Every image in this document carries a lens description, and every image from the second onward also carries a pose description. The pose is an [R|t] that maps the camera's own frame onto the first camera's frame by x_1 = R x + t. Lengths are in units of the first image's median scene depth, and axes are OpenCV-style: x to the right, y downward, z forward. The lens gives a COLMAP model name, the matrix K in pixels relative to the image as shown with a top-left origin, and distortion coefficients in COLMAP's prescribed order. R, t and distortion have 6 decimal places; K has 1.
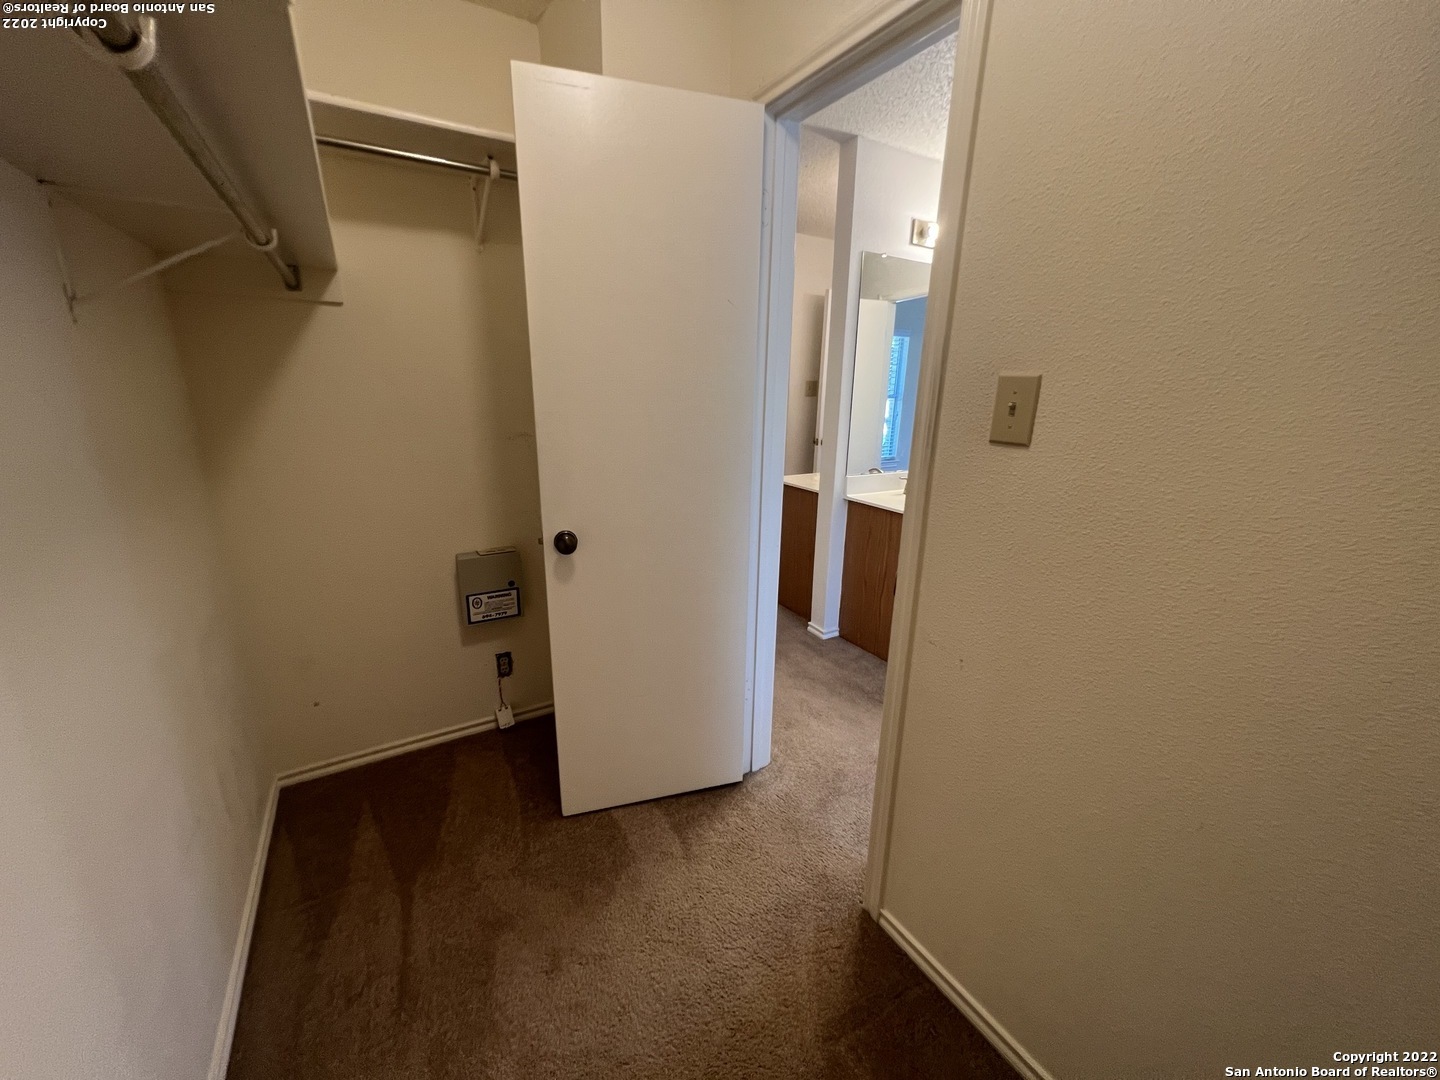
lens RADIAL K [[574.7, 0, 712.6], [0, 574.7, 538.2], [0, 0, 1]] dist [-0.000234, 0.000186]
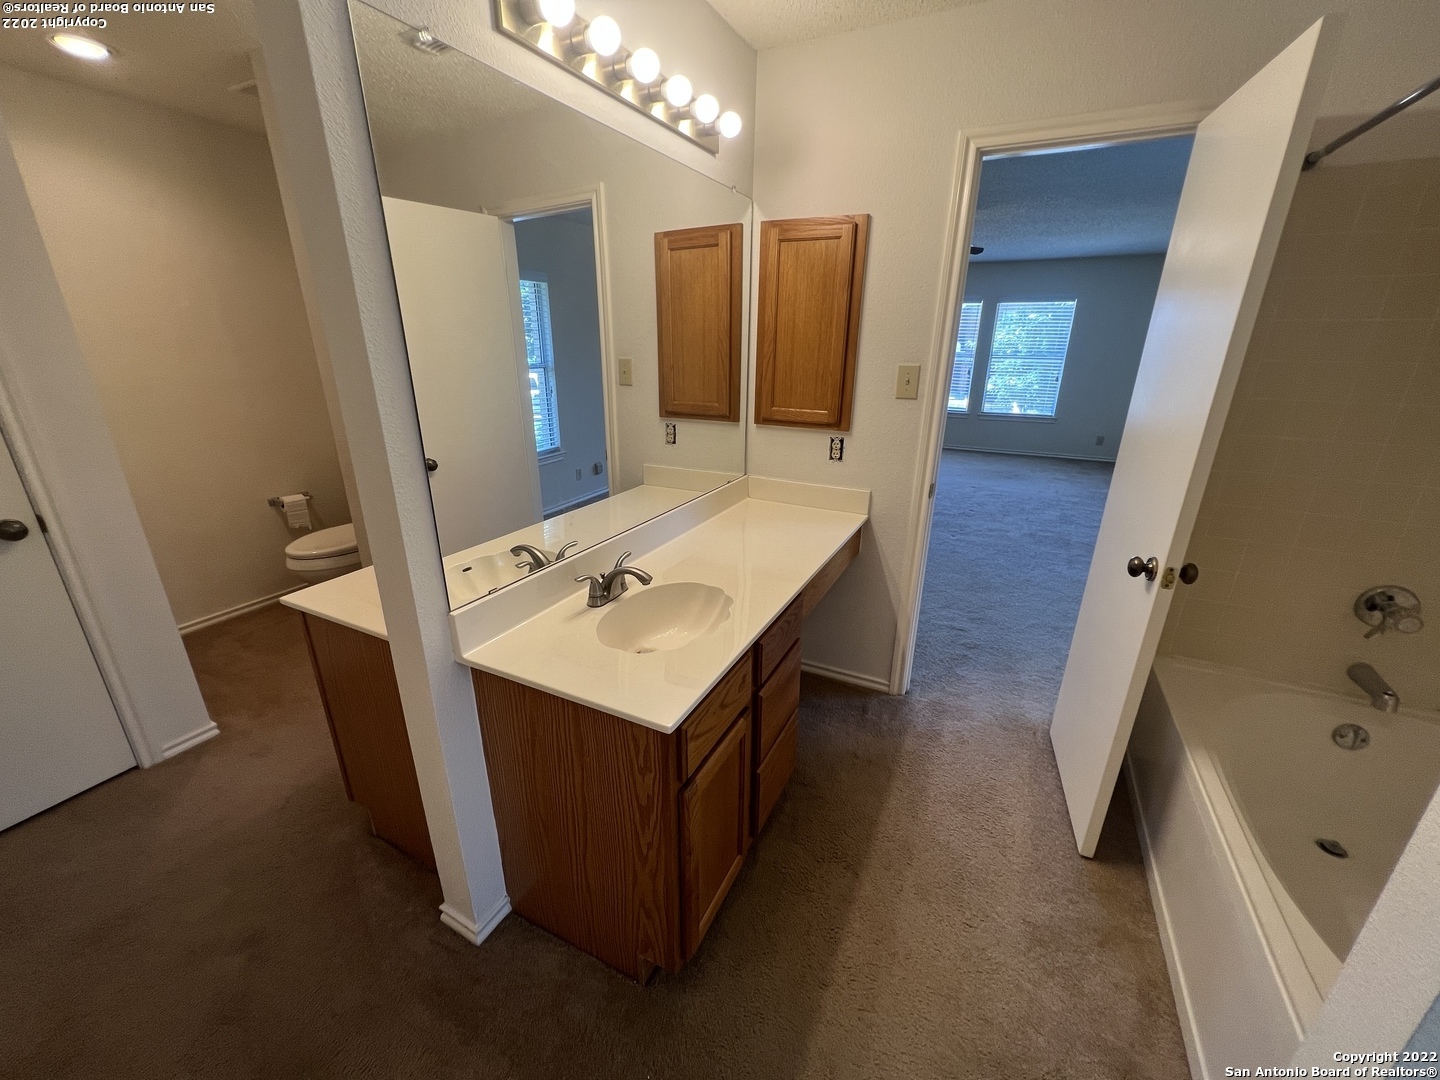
lens RADIAL K [[574.7, 0, 718.7], [0, 574.7, 546.4], [0, 0, 1]] dist [-0.000234, 0.000186]
pose [[0.839306, -0.192859, 0.508302, 0.128572], [0.150291, 0.980836, 0.123986, -0.116384], [-0.522473, -0.027668, 0.852207, 0.363767]]
